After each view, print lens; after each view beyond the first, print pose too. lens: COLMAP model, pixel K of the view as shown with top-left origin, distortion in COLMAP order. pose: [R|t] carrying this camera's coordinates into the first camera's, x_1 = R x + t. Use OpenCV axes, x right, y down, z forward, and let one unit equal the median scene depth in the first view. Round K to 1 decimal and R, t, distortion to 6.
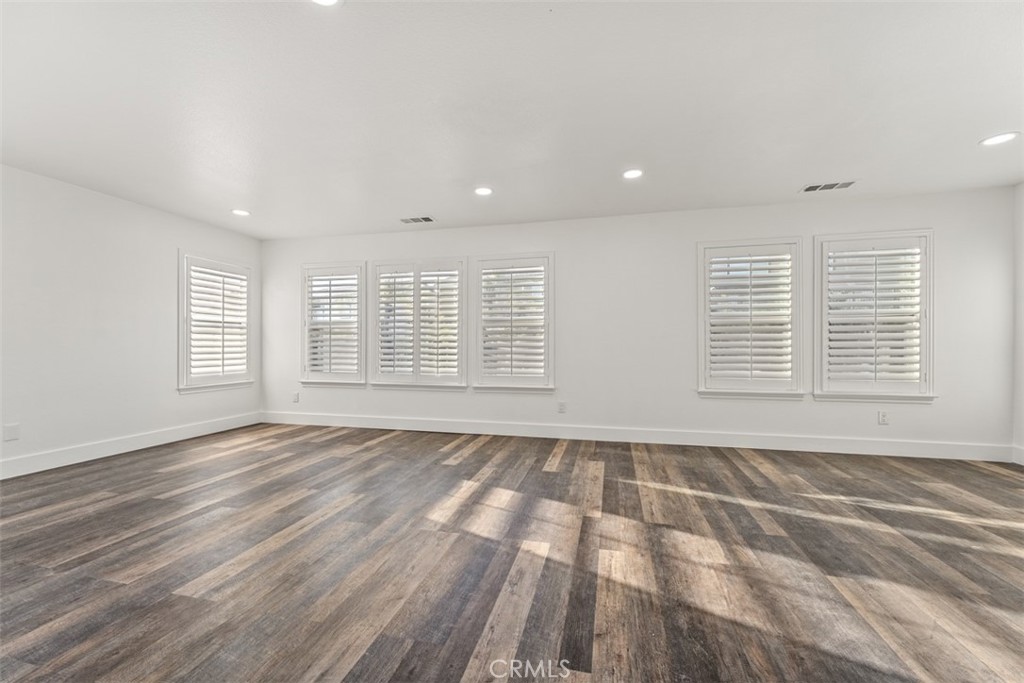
lens RADIAL K [[413.8, 0, 506.6], [0, 413.8, 347.2], [0, 0, 1]] dist [-0.000356, -0.000103]
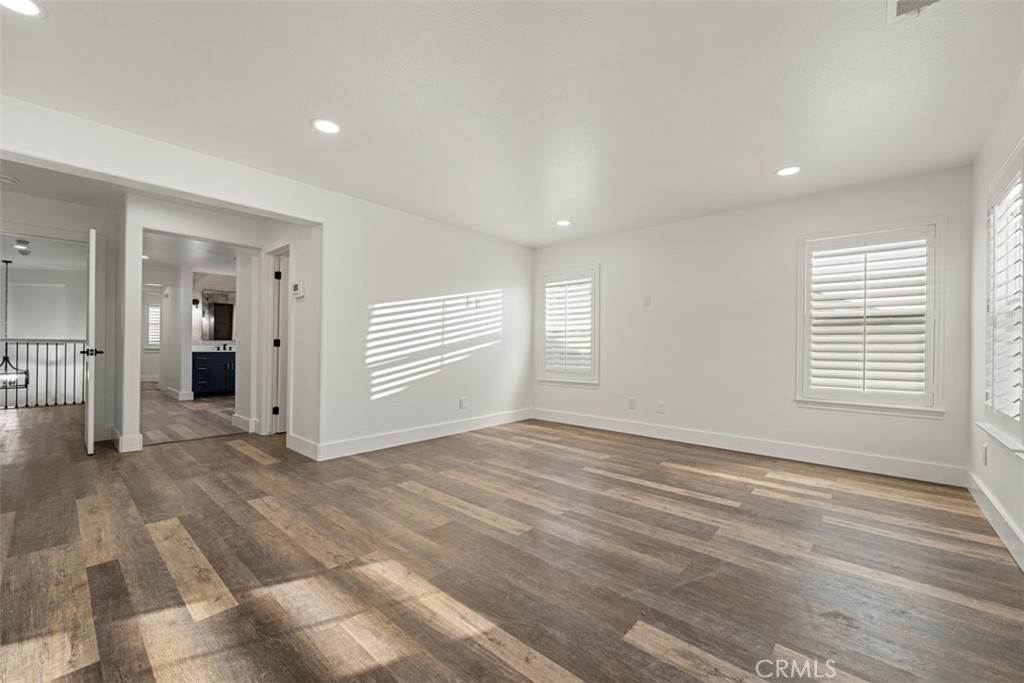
lens RADIAL K [[409.0, 0, 509.7], [0, 409.0, 346.6], [0, 0, 1]] dist [-0.001848, -0.000238]
pose [[-0.460125, -0.003635, -0.887847, 0.415340], [-0.015845, 0.999866, 0.004118, -0.006938], [0.887713, 0.015963, -0.460121, 1.552716]]
